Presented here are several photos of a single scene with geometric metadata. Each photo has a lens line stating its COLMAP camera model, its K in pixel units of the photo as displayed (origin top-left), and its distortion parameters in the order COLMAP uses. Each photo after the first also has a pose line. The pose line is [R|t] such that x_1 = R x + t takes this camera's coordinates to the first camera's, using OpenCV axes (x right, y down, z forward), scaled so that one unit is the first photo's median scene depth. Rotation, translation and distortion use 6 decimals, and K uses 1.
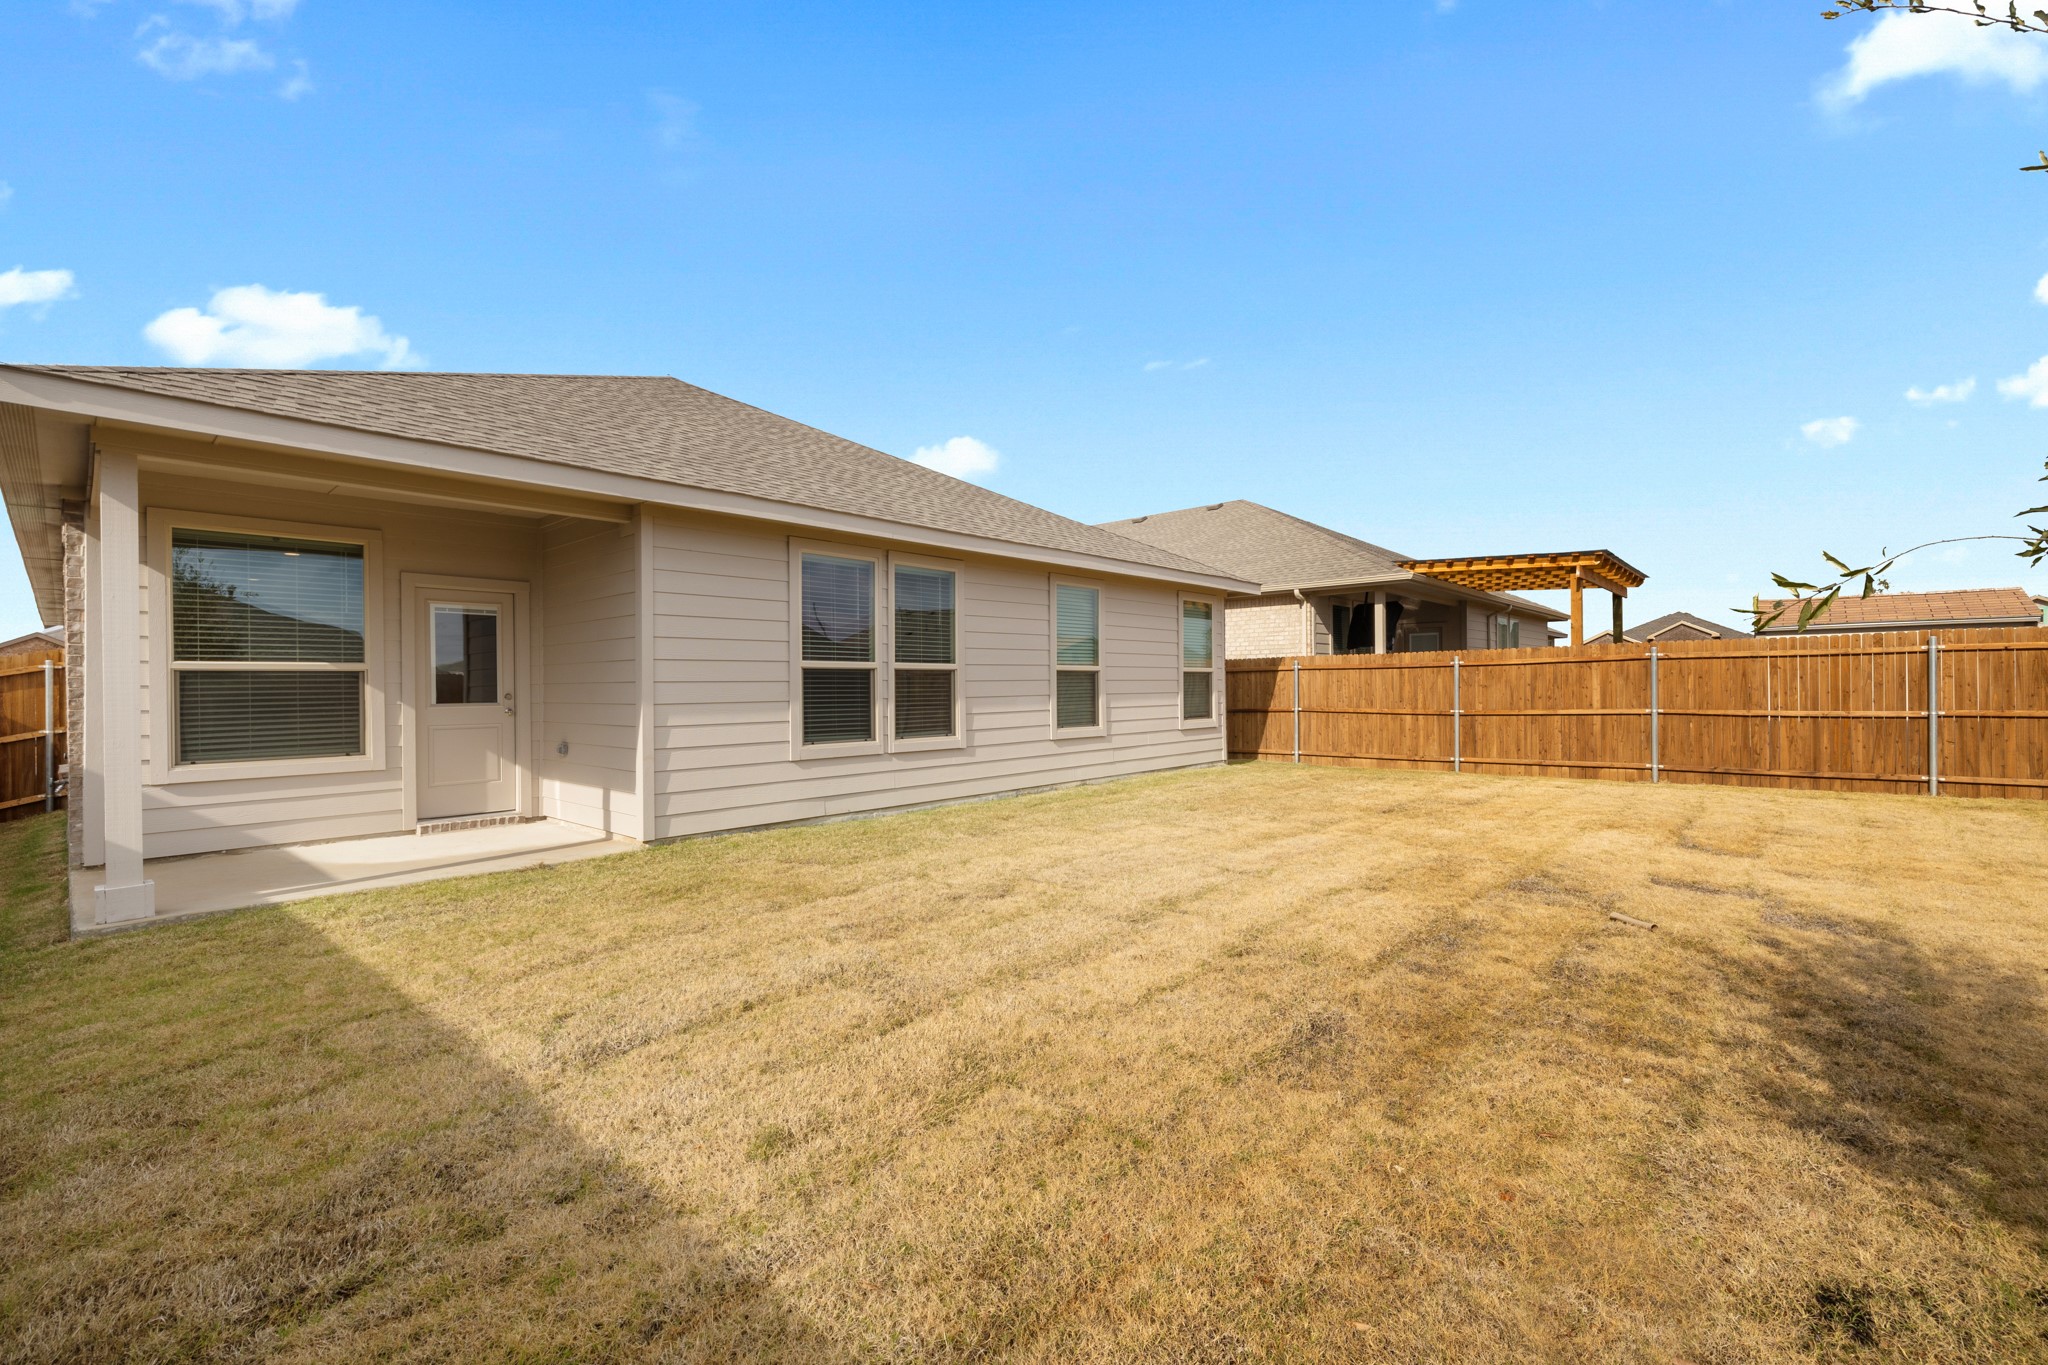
lens RADIAL K [[861.8, 0, 1019.5], [0, 861.8, 687.6], [0, 0, 1]] dist [-0.002821, -0.000255]
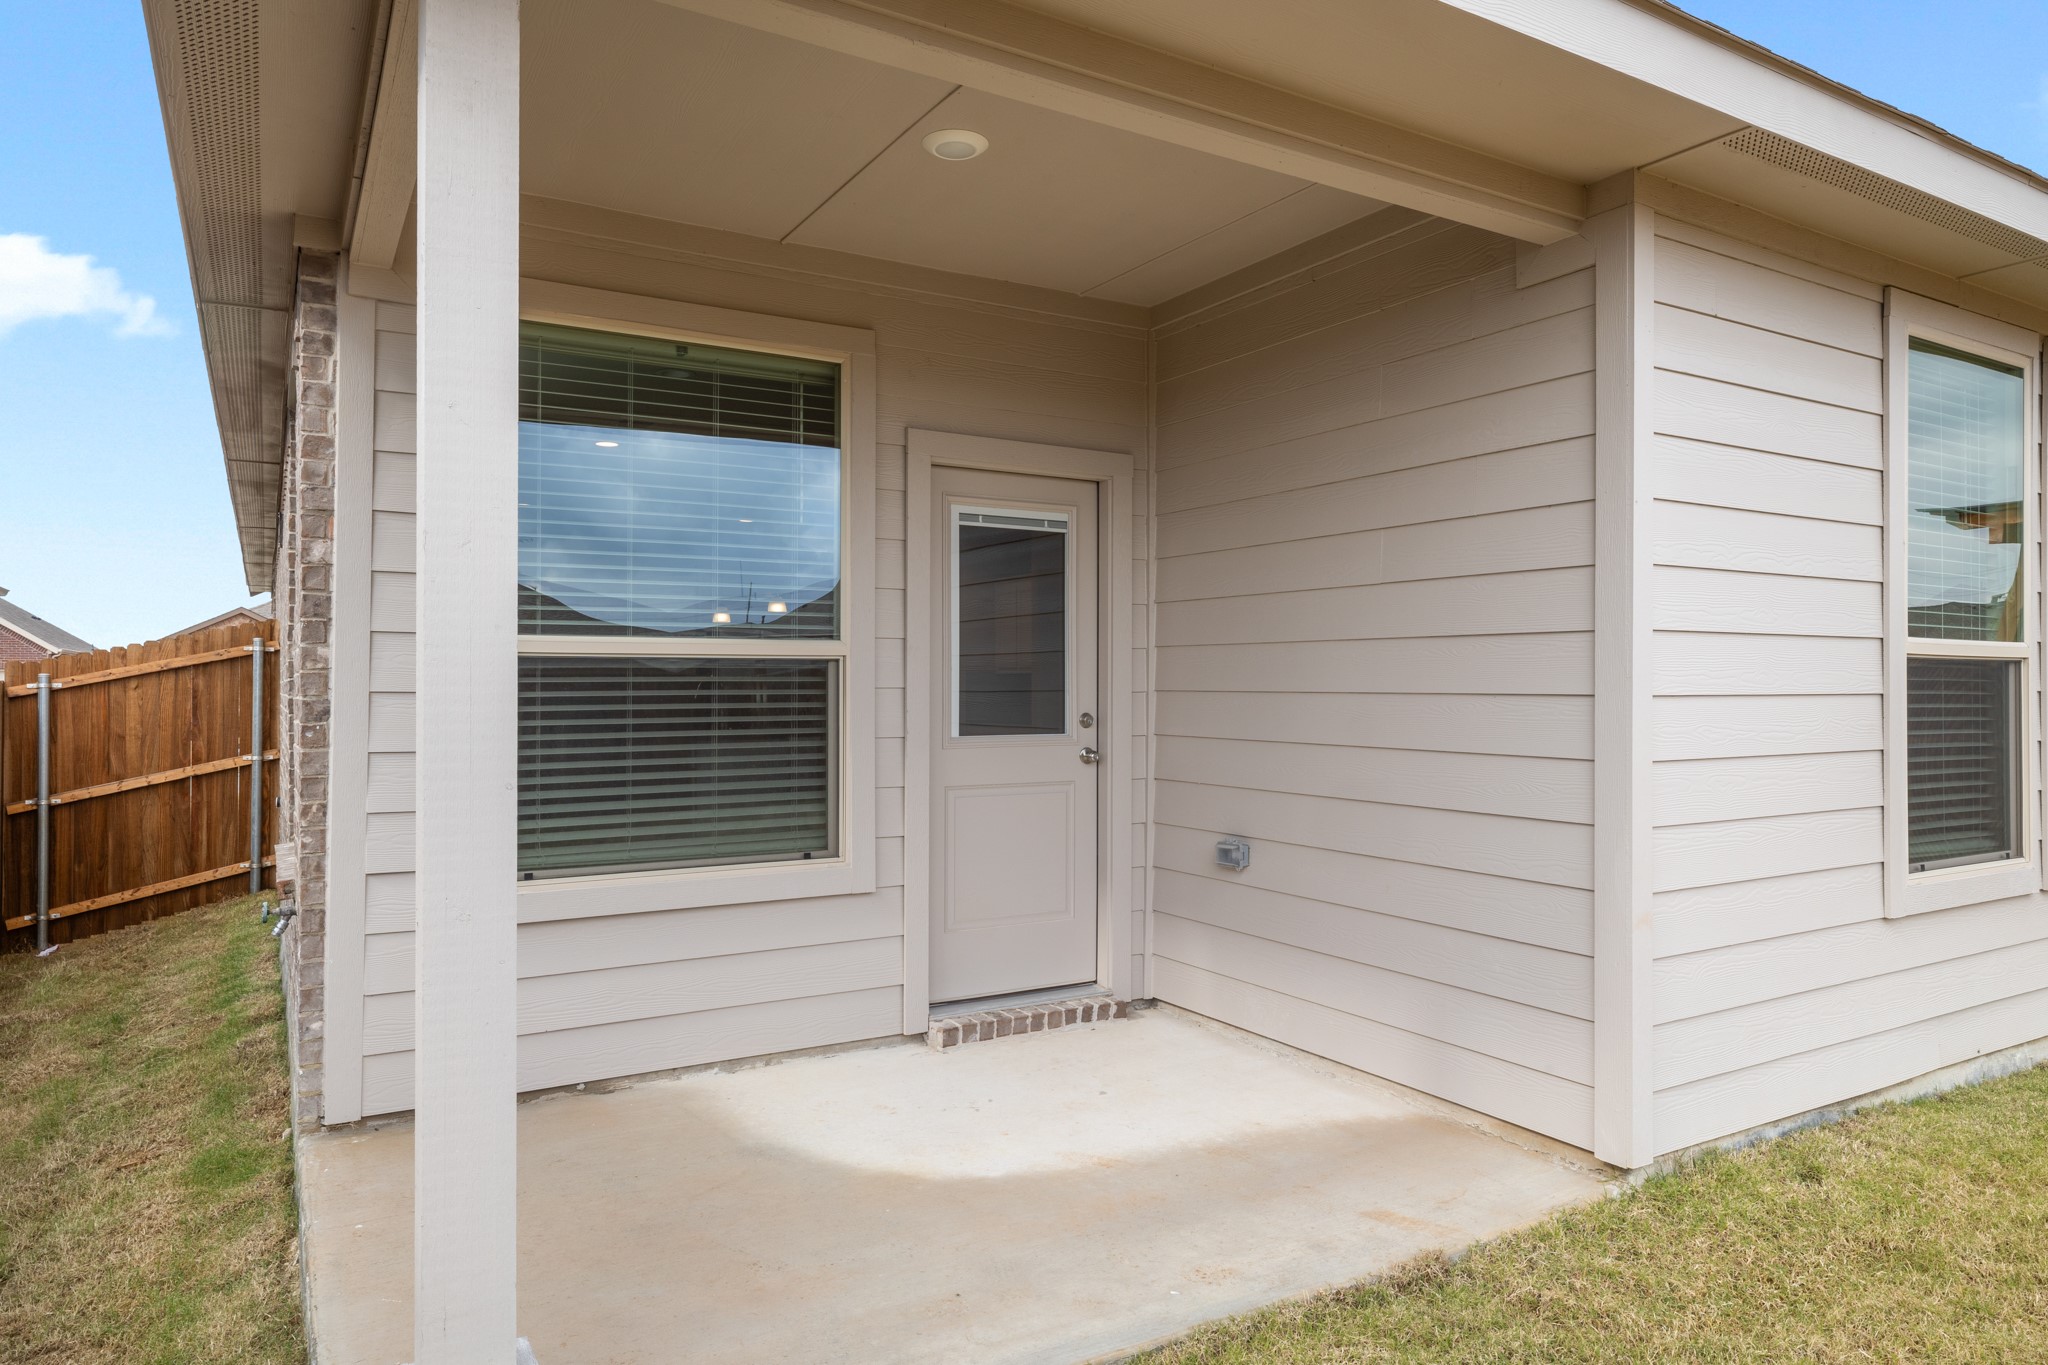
lens RADIAL K [[1277.5, 0, 1028.2], [0, 1277.5, 673.1], [0, 0, 1]] dist [-0.007382, -0.001643]
pose [[0.955625, 0.008735, -0.294456, -0.346944], [-0.011260, 0.999913, -0.006882, -0.006611], [0.294370, 0.009892, 0.955640, 0.301917]]
